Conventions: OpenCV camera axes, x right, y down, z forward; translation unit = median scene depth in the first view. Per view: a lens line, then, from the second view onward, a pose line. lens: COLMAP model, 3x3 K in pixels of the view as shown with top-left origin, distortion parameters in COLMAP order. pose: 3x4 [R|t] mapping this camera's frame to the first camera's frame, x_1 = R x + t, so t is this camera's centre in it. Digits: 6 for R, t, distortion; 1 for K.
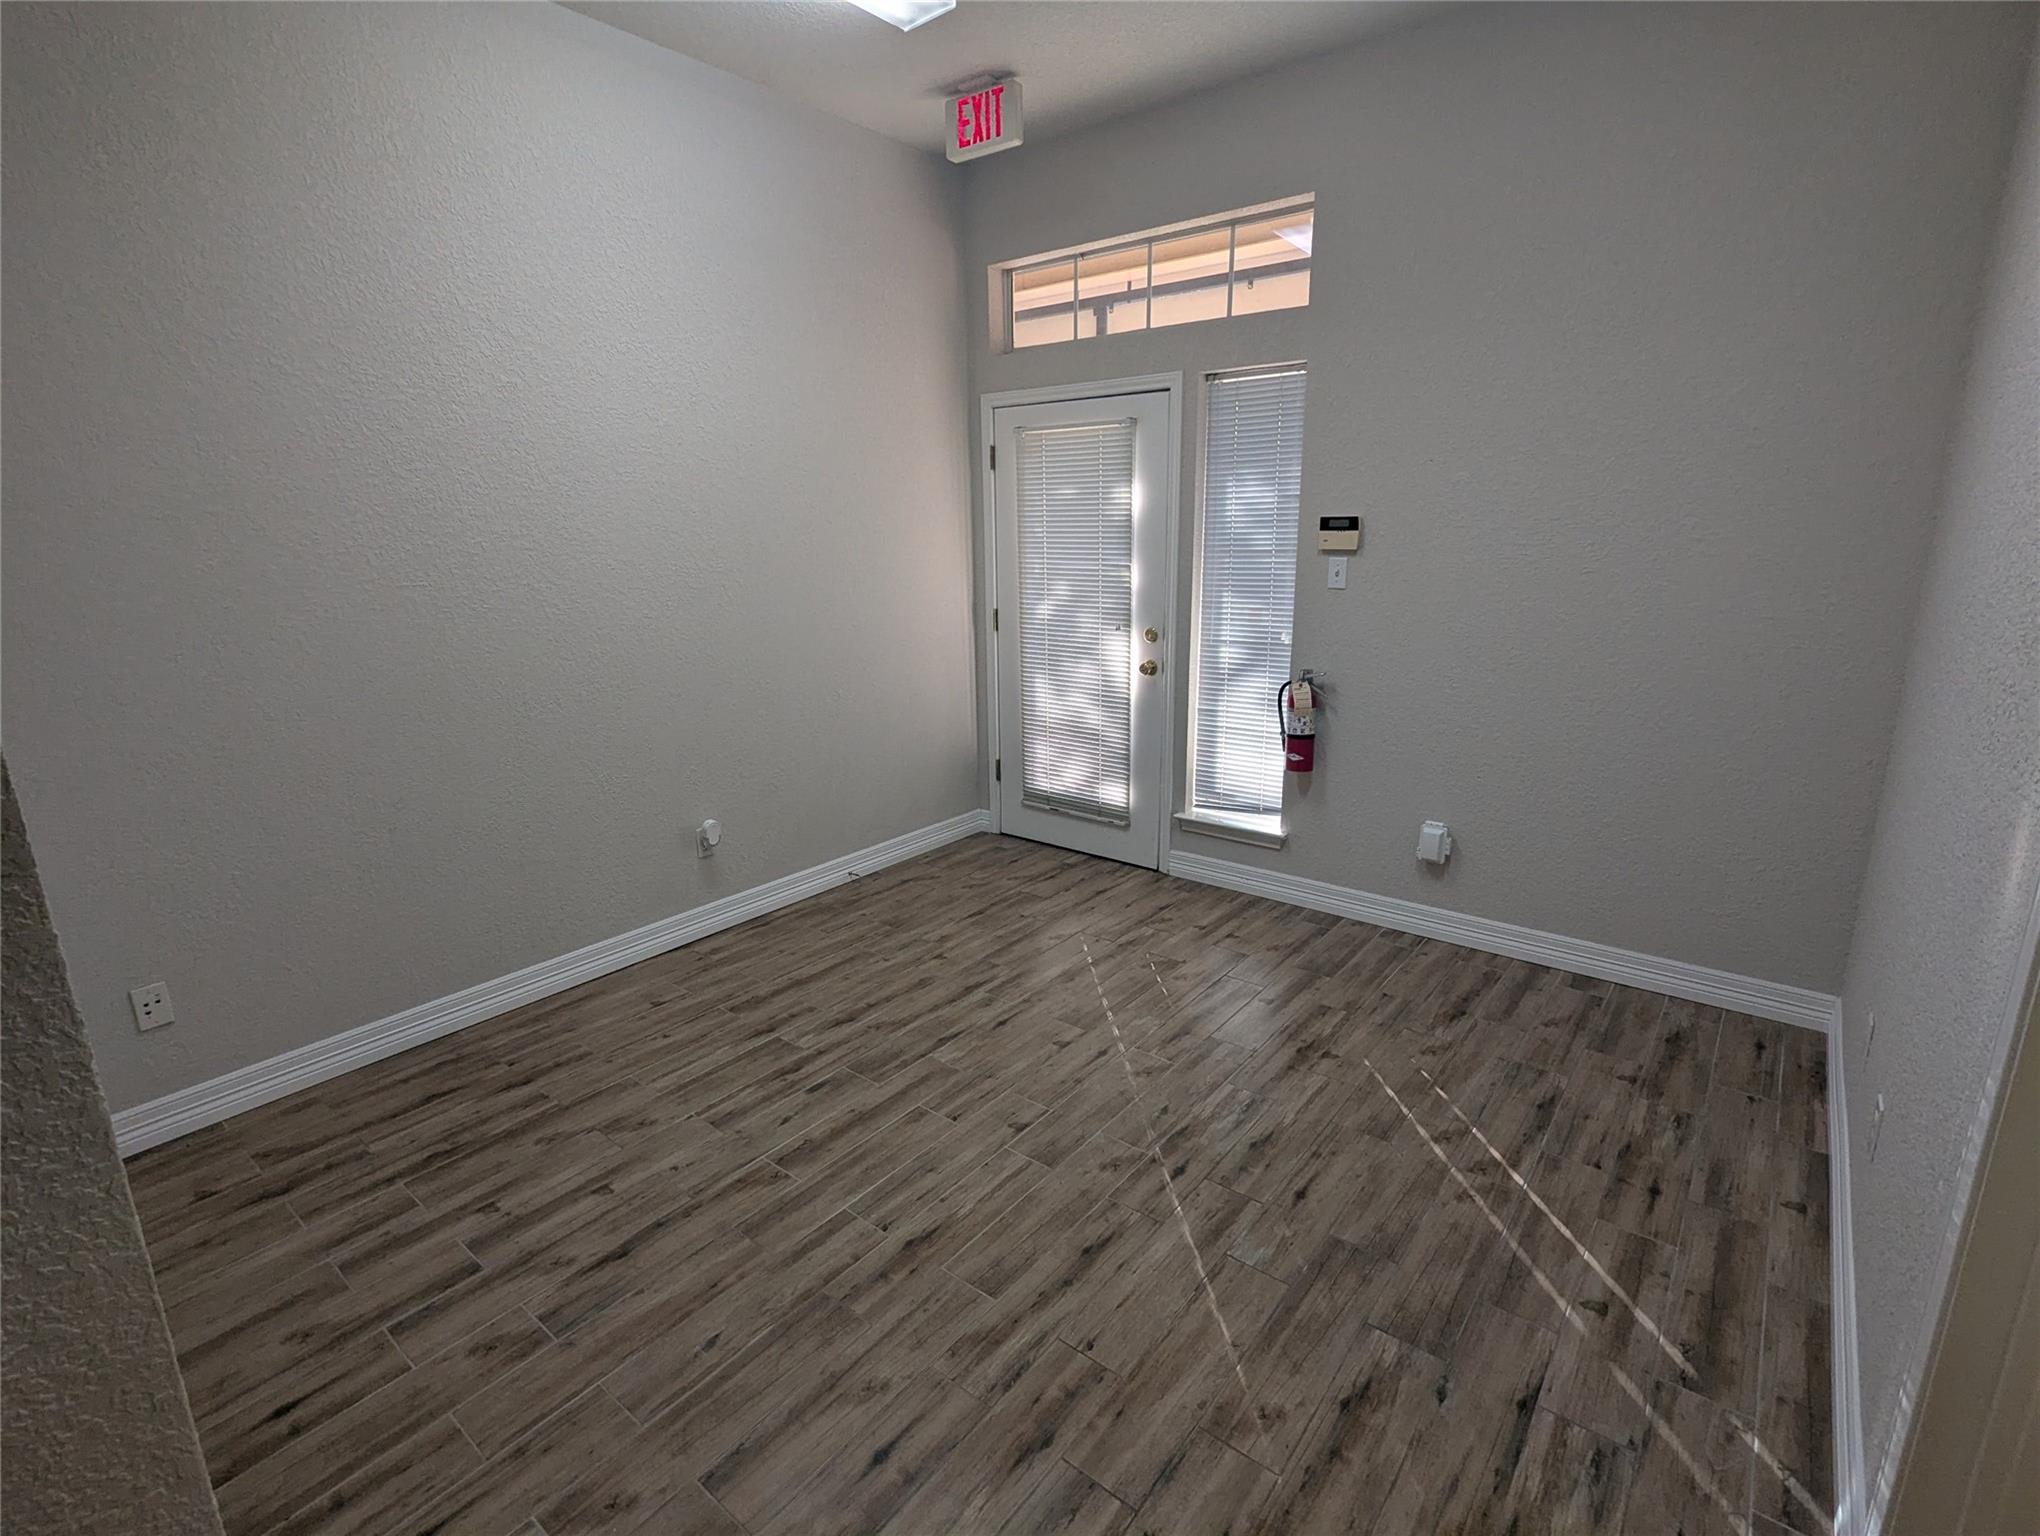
lens RADIAL K [[953.4, 0, 1014.4], [0, 953.4, 768.4], [0, 0, 1]] dist [-0.001647, 0.000478]
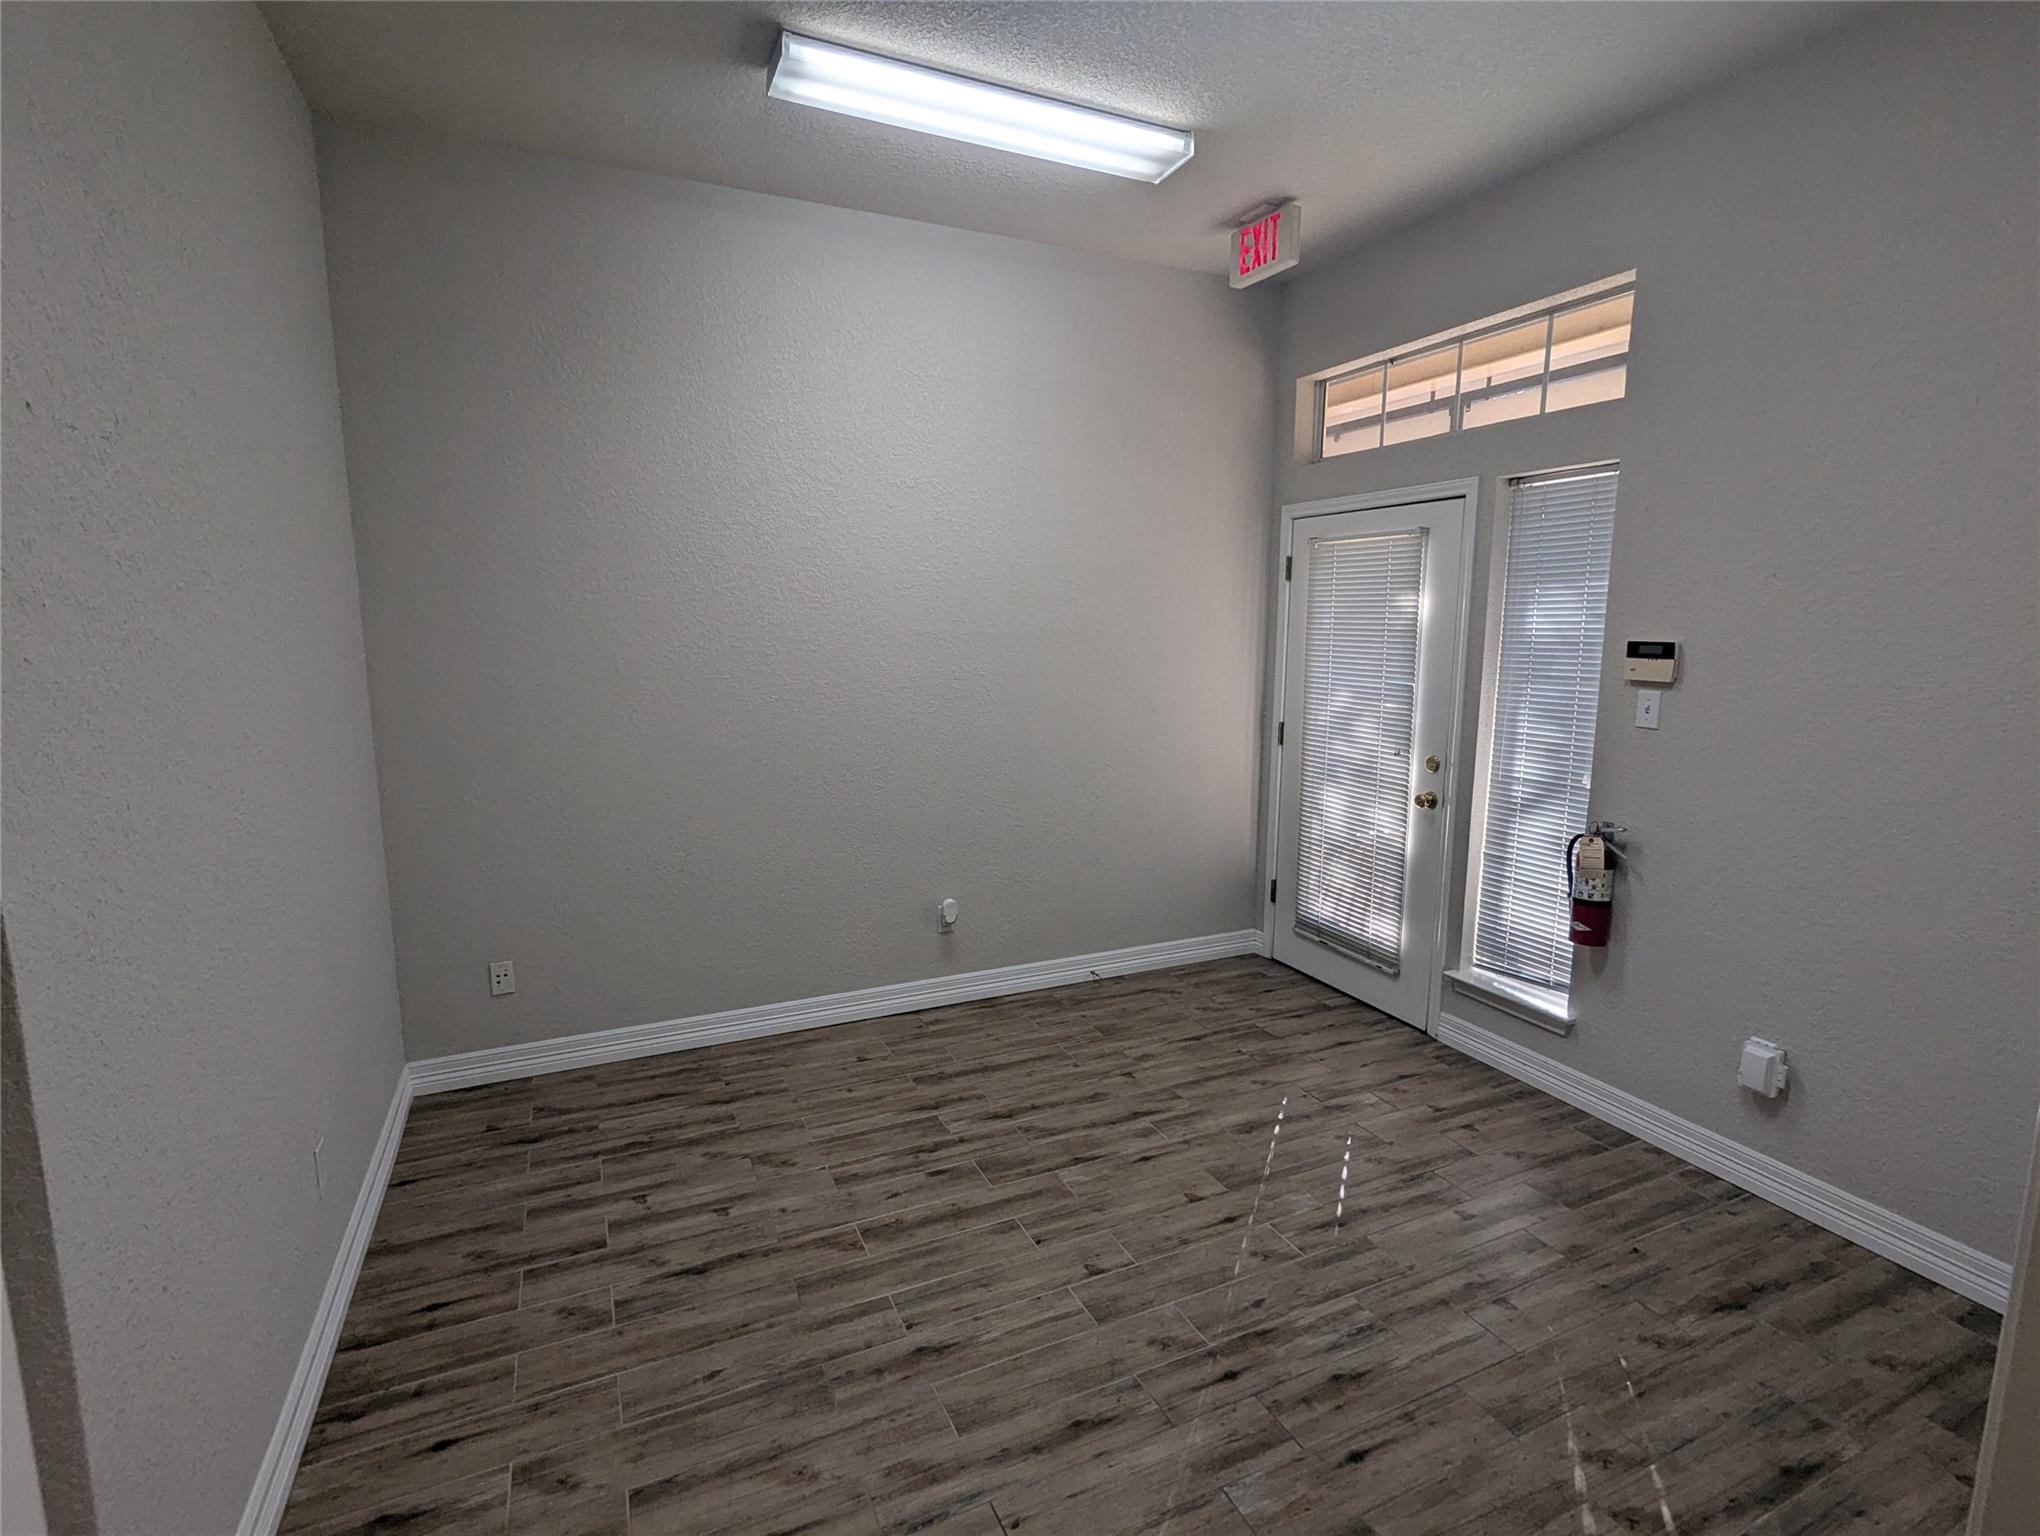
lens RADIAL K [[957.4, 0, 1022.5], [0, 957.4, 773.3], [0, 0, 1]] dist [-0.000985, 0.000405]
pose [[0.898183, 0.087818, -0.430762, 0.249756], [-0.126914, 0.989923, -0.062817, -0.035665], [0.420904, 0.111091, 0.900277, 0.048562]]
